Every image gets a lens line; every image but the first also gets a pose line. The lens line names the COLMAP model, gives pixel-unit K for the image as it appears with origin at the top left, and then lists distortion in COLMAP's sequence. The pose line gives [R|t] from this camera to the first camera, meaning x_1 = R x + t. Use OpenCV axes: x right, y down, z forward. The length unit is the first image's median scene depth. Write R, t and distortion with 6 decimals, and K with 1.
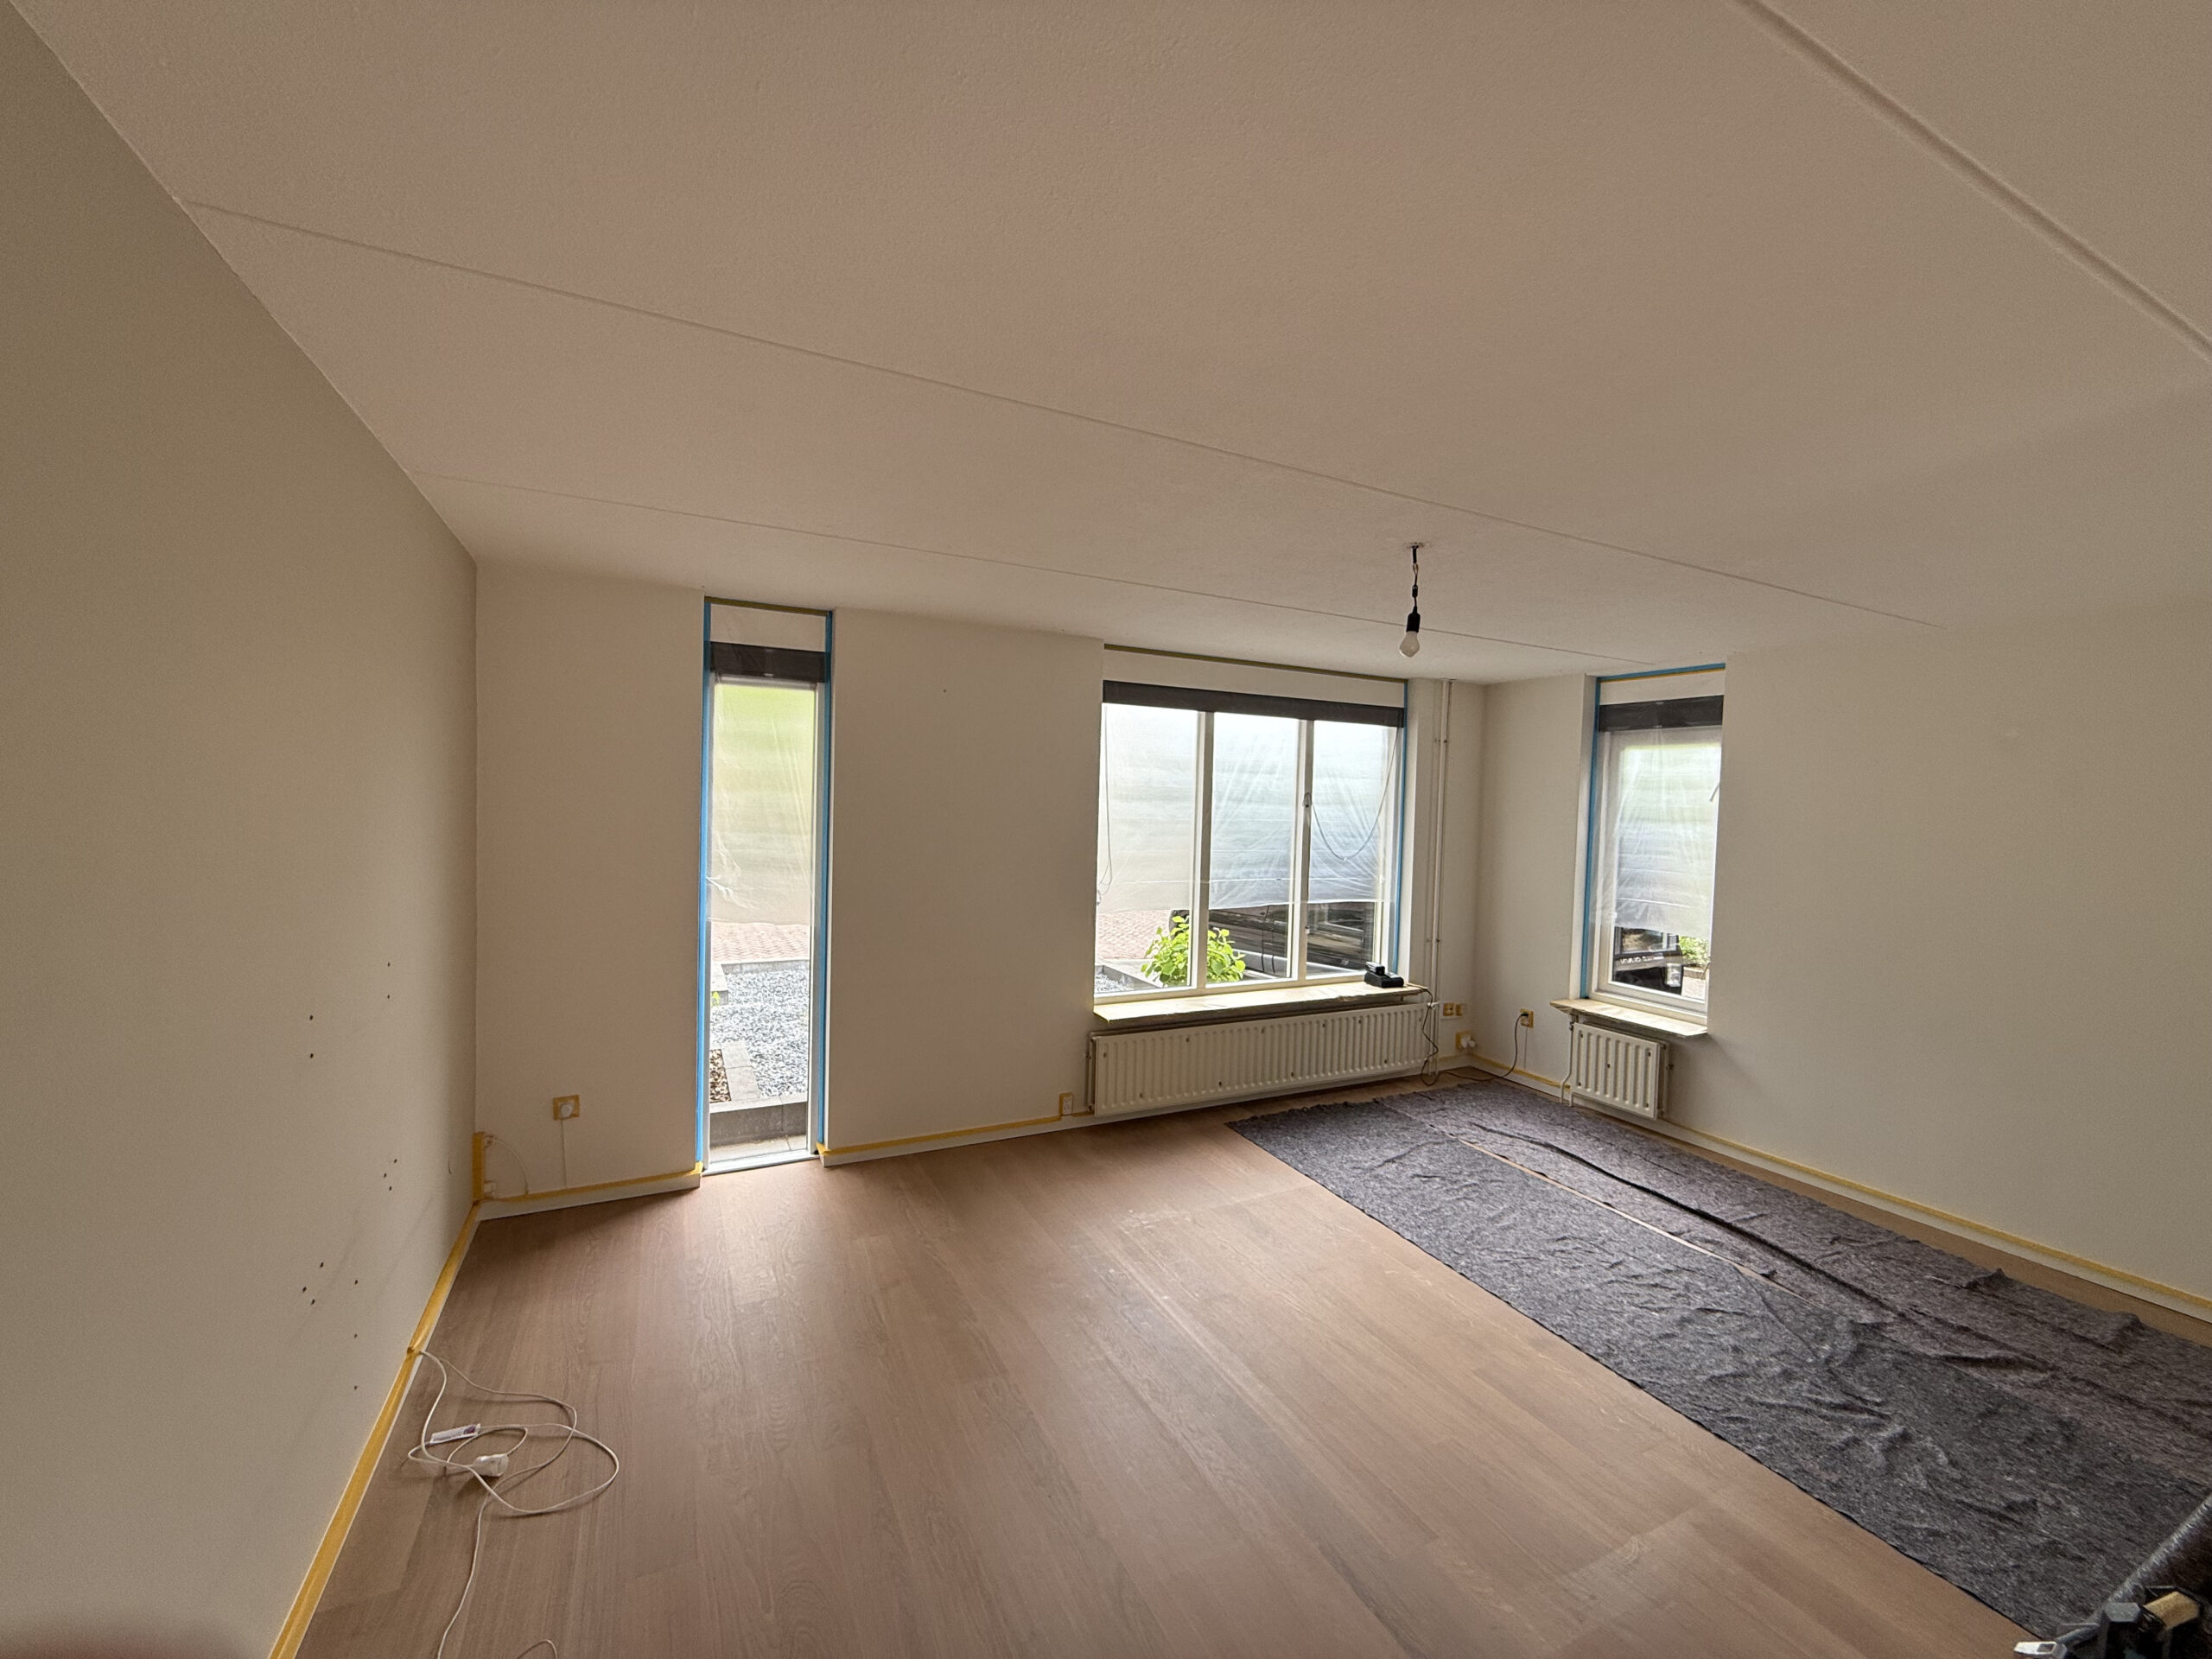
lens RADIAL K [[878.7, 0, 1099.9], [0, 878.7, 829.2], [0, 0, 1]] dist [-0.000488, -0.000219]
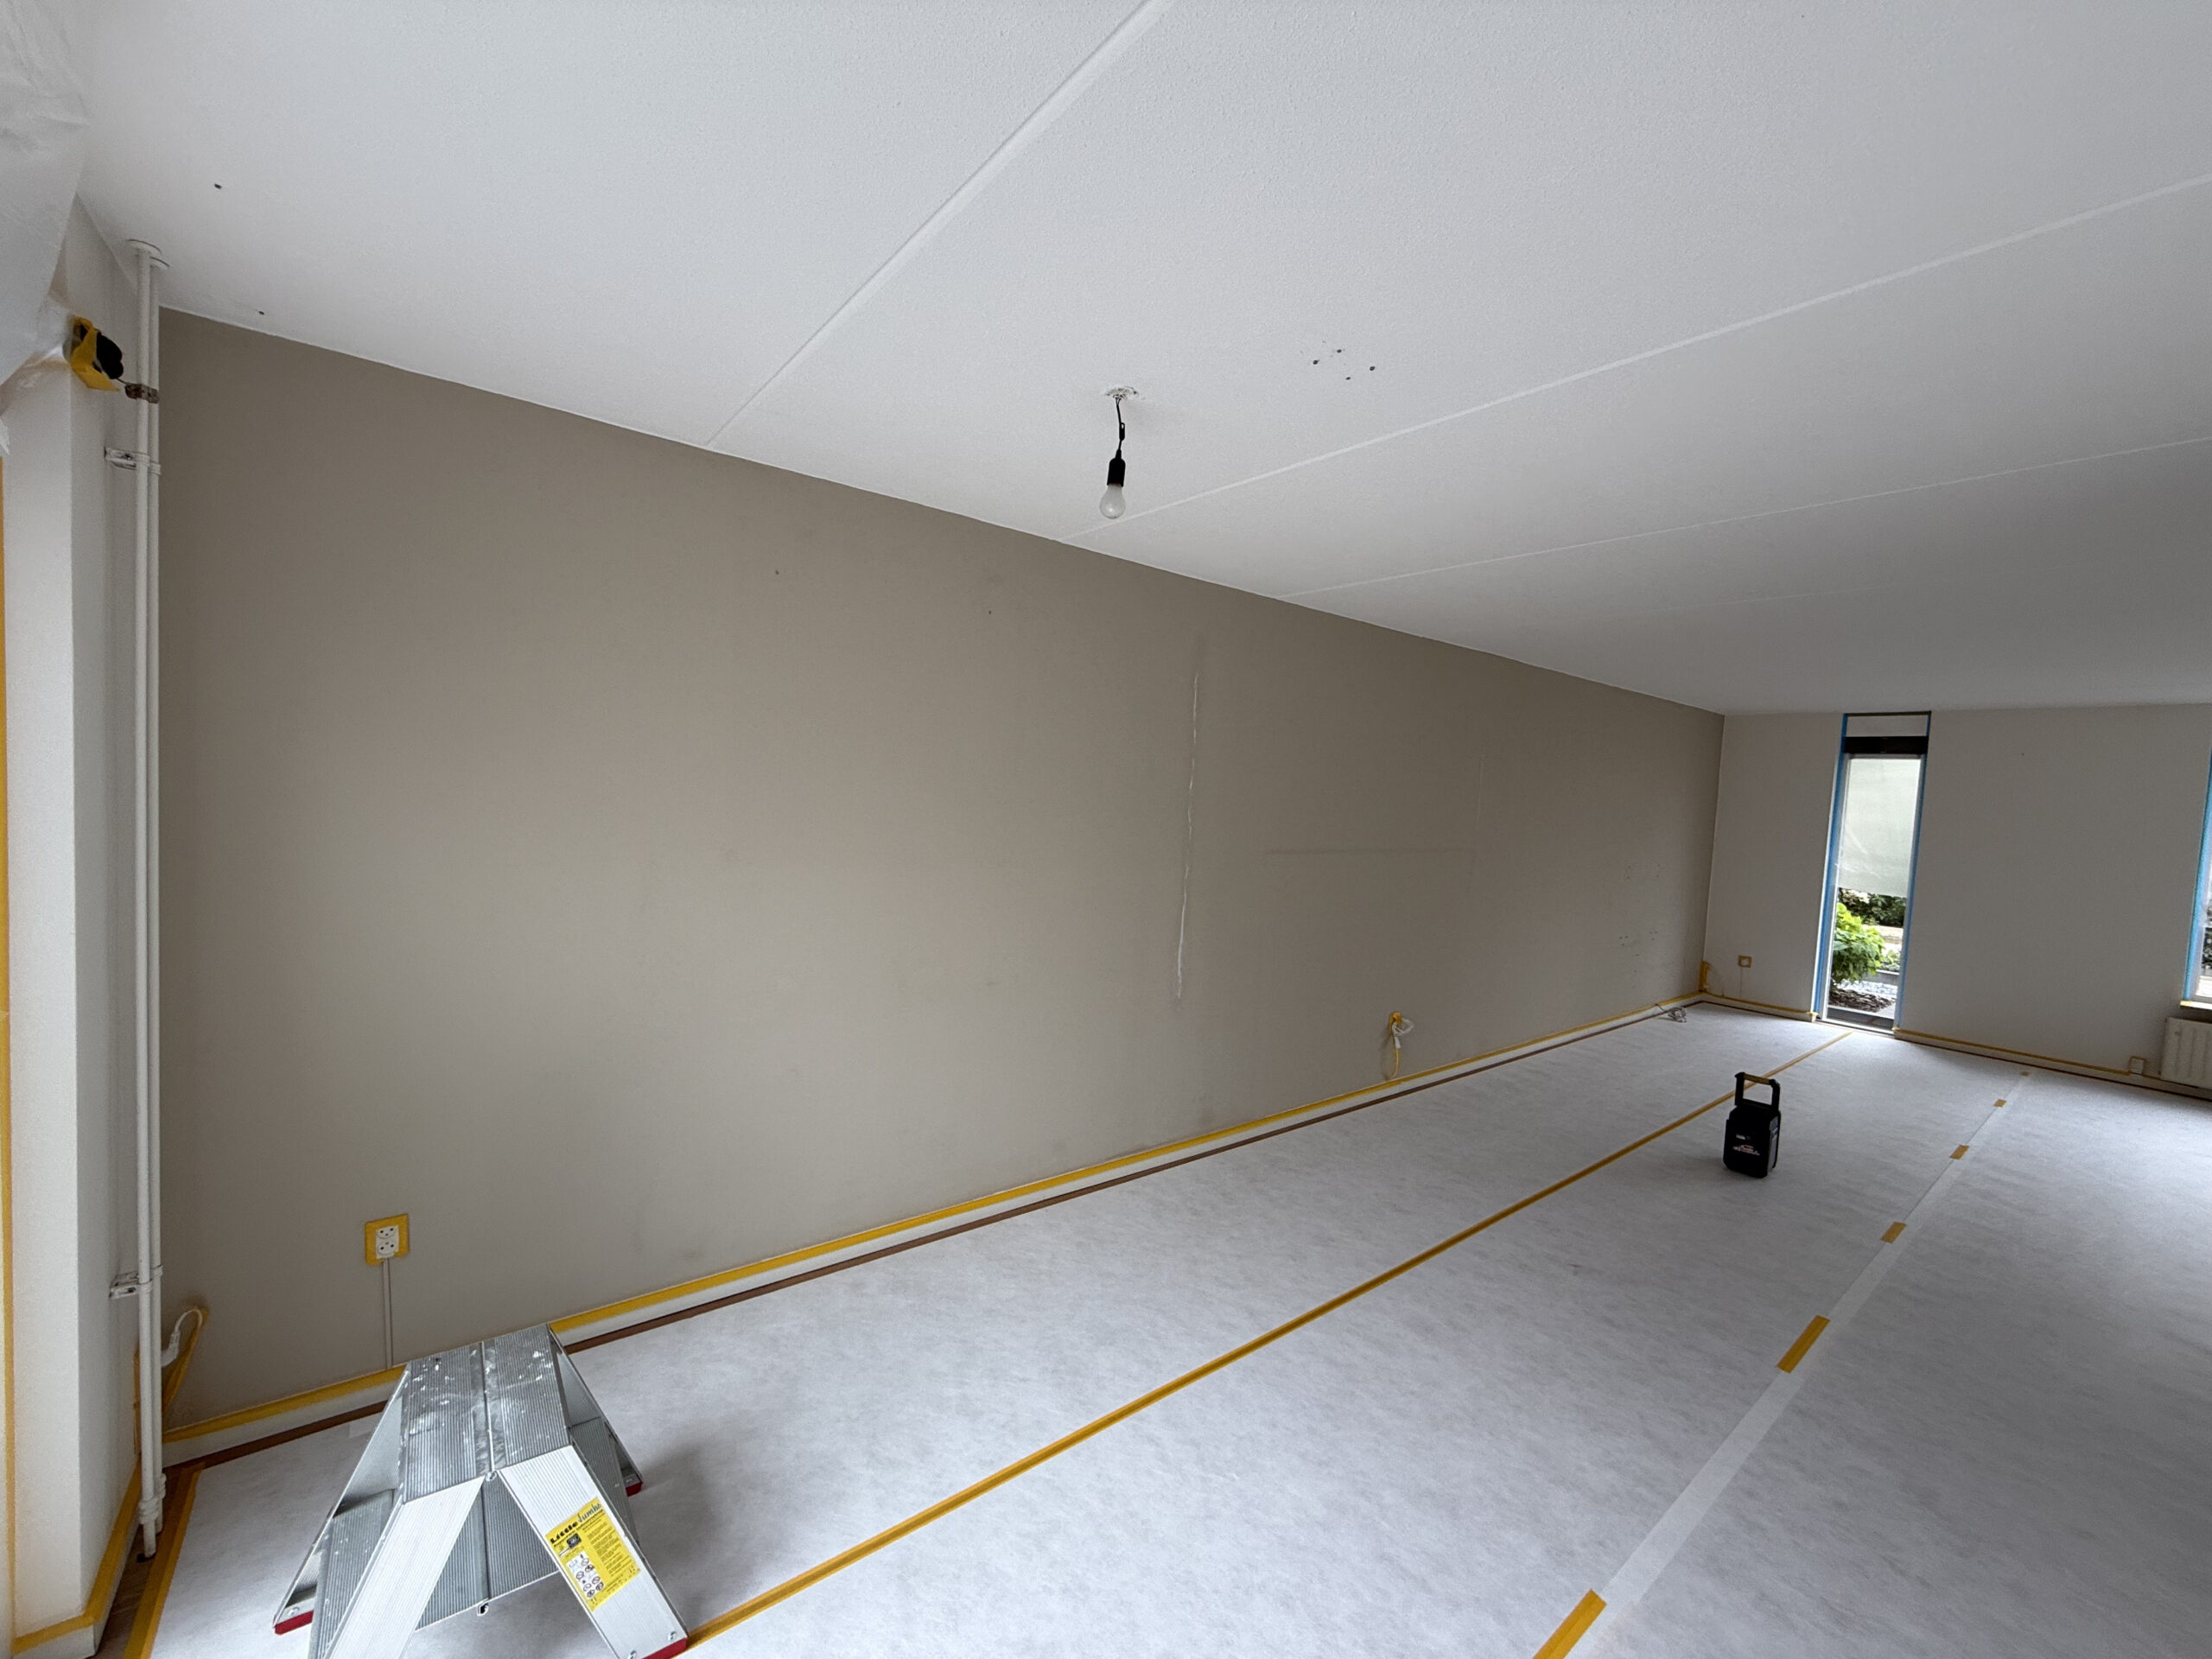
lens RADIAL K [[880.5, 0, 1099.0], [0, 880.5, 829.7], [0, 0, 1]] dist [0.000289, -0.000163]
pose [[0.205797, 0.034353, -0.977991, 0.844136], [-0.081298, 0.996529, 0.017896, 0.063123], [0.975212, 0.075826, 0.207876, -0.734260]]
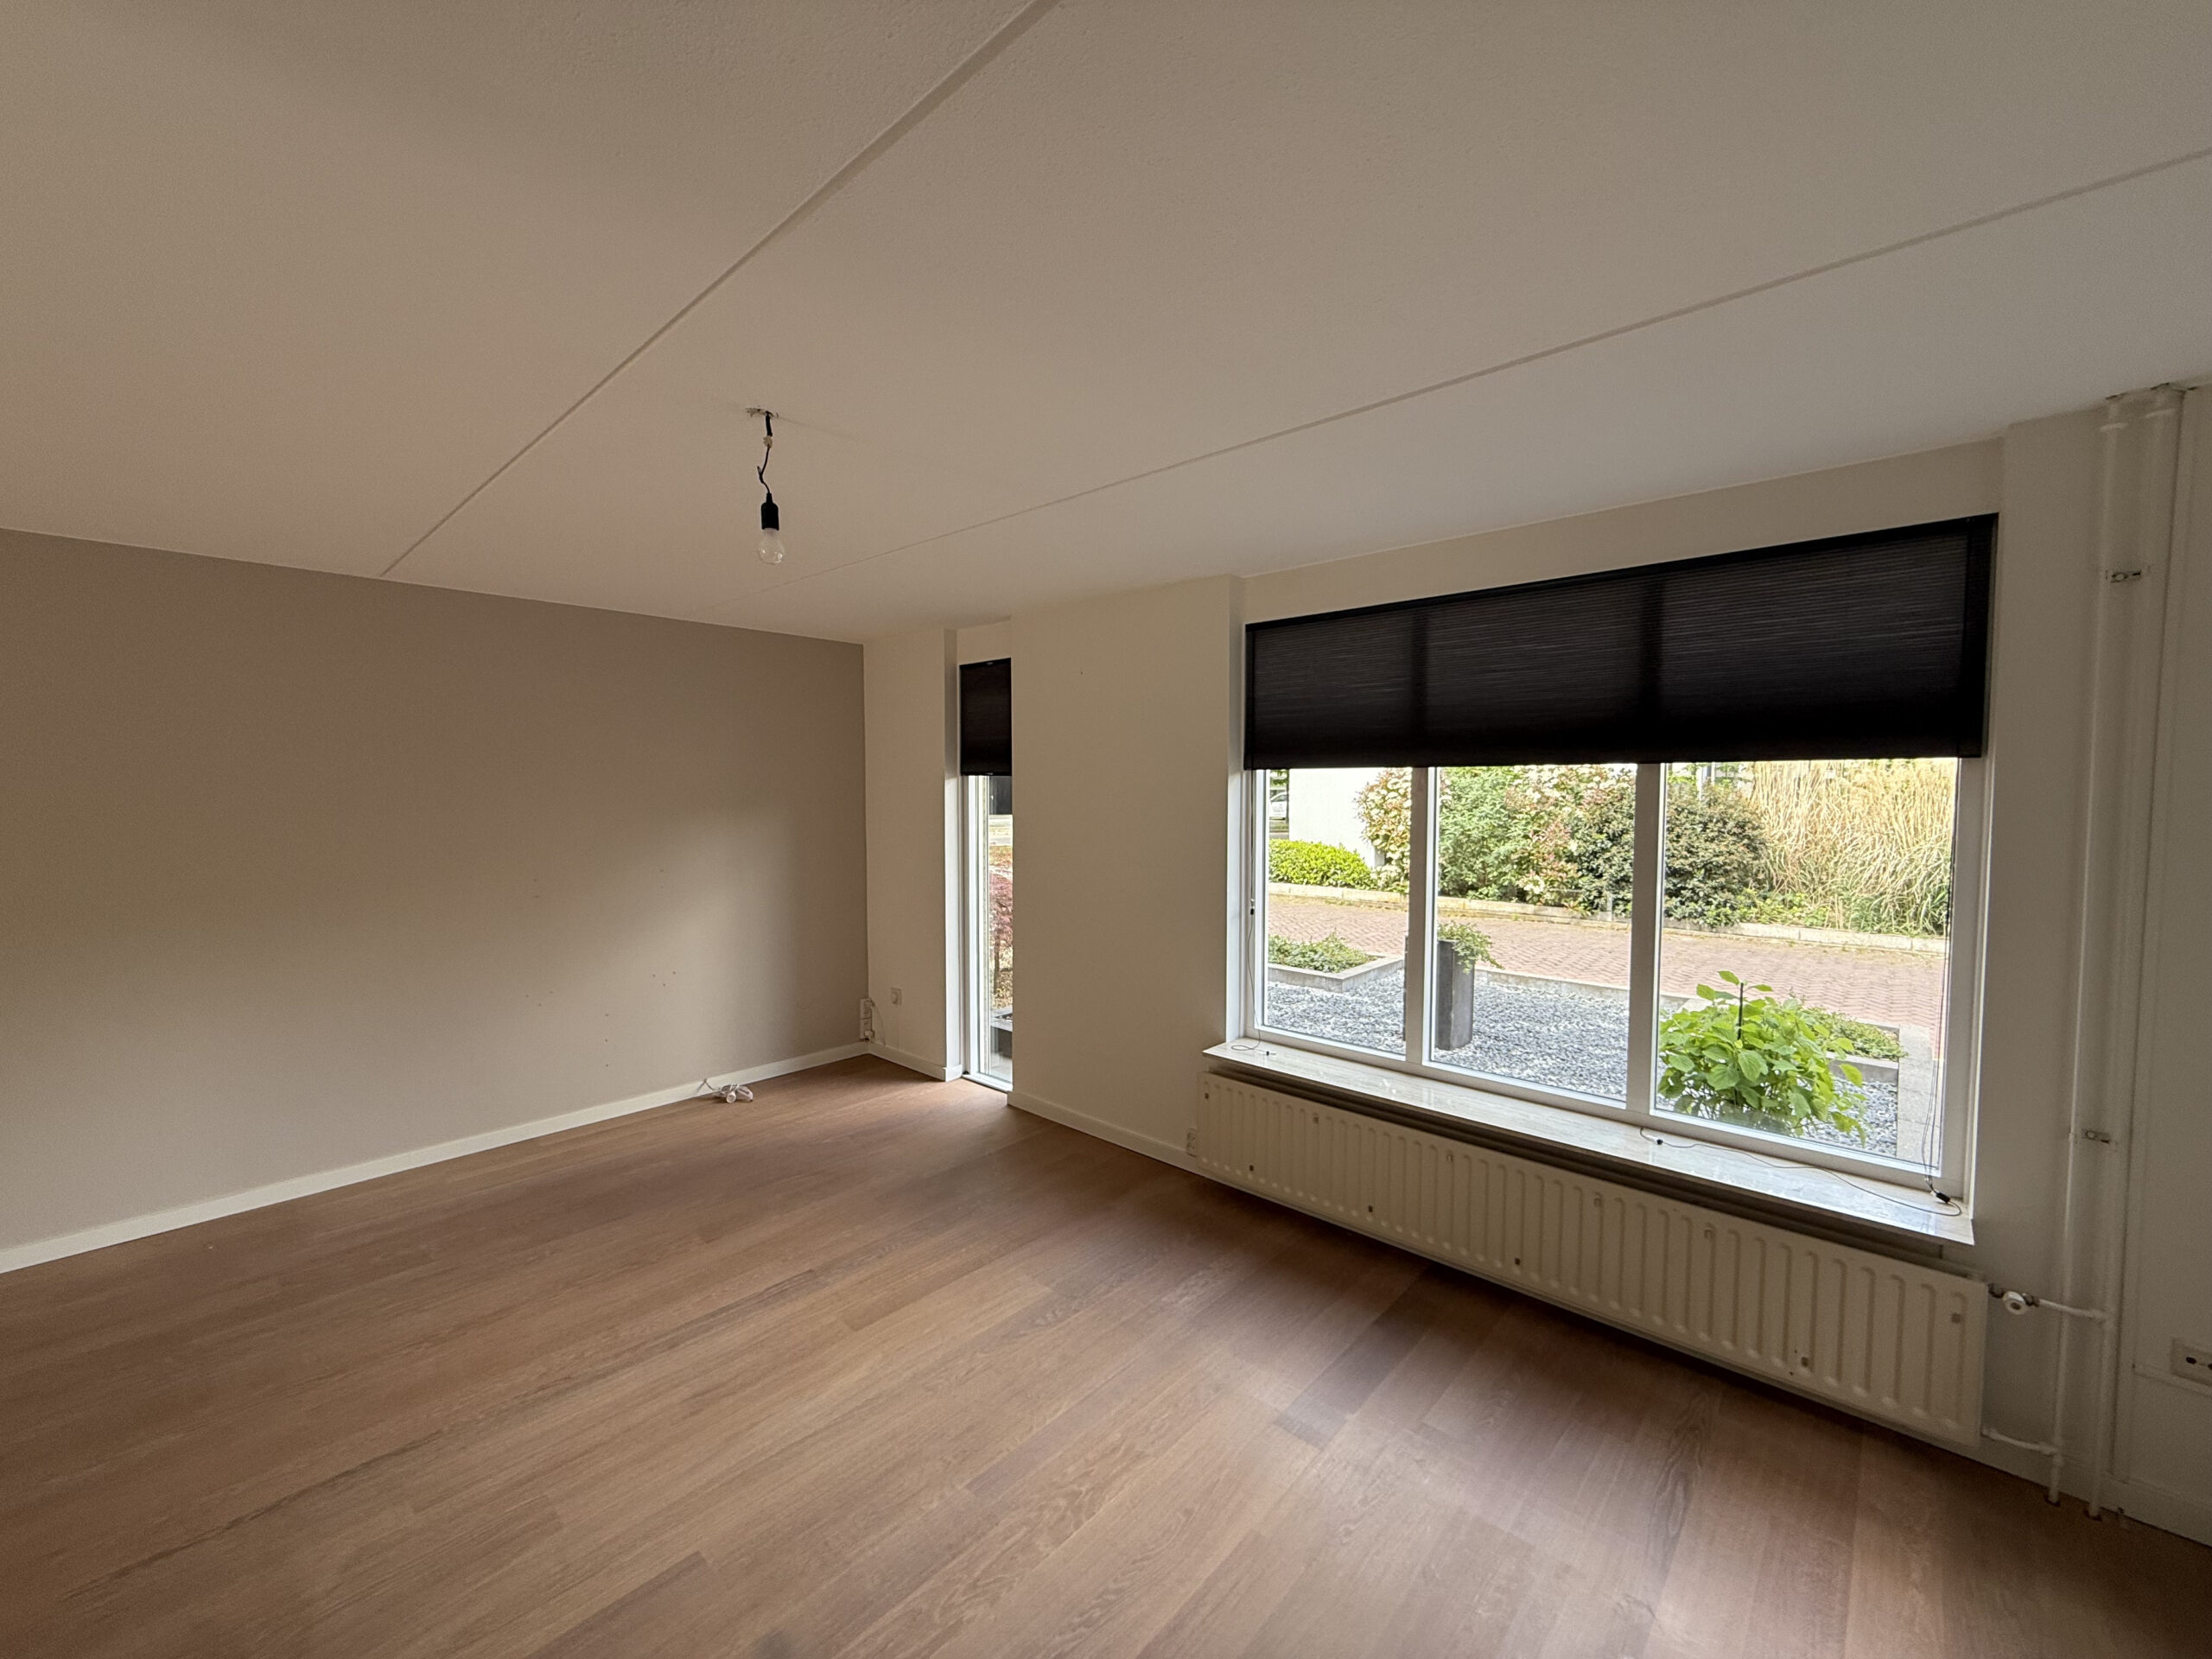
lens RADIAL K [[881.6, 0, 1099.8], [0, 881.6, 828.5], [0, 0, 1]] dist [0.000259, -0.000136]
pose [[0.356779, 0.017598, -0.934023, 0.660988], [-0.023166, 0.999682, 0.009986, 0.008013], [0.933901, 0.018075, 0.357074, 0.571849]]
